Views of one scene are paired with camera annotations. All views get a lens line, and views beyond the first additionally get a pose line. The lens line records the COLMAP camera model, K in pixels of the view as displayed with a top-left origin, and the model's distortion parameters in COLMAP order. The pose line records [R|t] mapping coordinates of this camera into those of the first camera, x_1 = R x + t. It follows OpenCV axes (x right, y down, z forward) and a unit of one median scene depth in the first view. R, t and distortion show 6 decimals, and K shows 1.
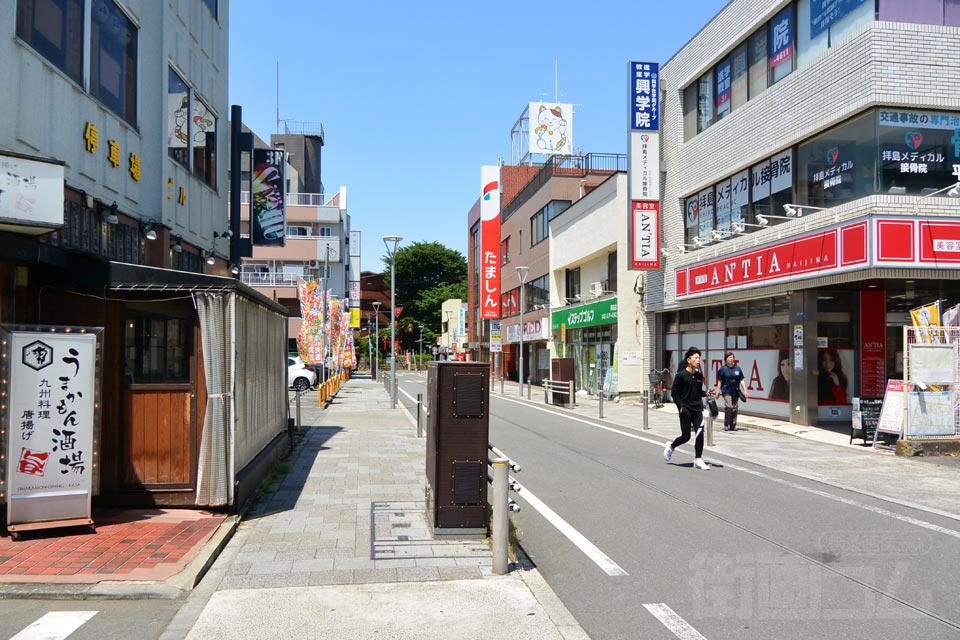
lens RADIAL K [[743.9, 0, 475.8], [0, 743.9, 329.4], [0, 0, 1]] dist [-0.003135, 0.002721]
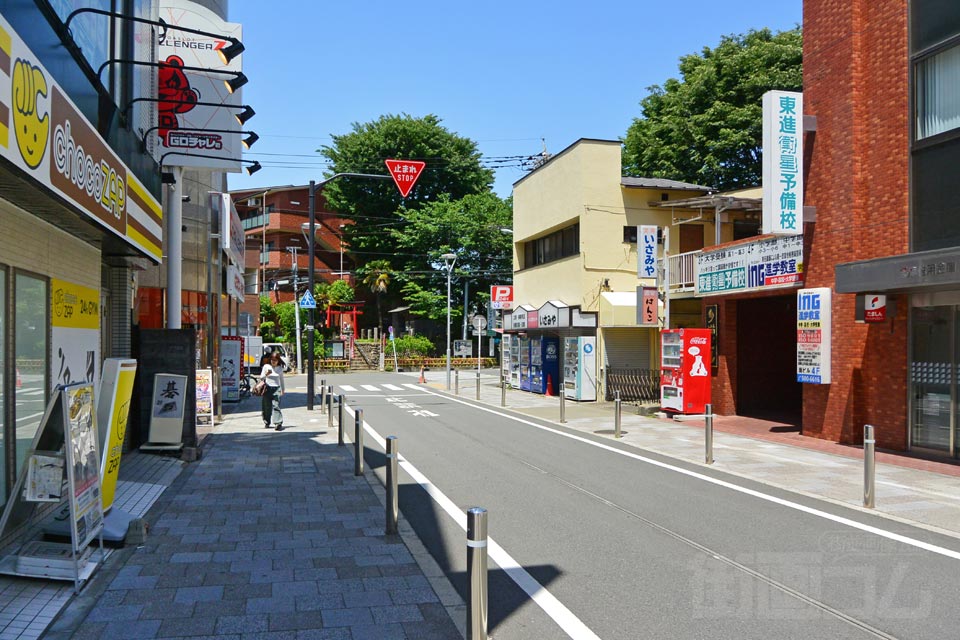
lens RADIAL K [[699.5, 0, 481.7], [0, 699.5, 330.1], [0, 0, 1]] dist [0.005163, 0.003393]
pose [[0.991634, 0.020462, 0.127452, -0.144201], [-0.021598, 0.999738, 0.007536, 0.040191], [-0.127265, -0.010226, 0.991816, 1.007539]]
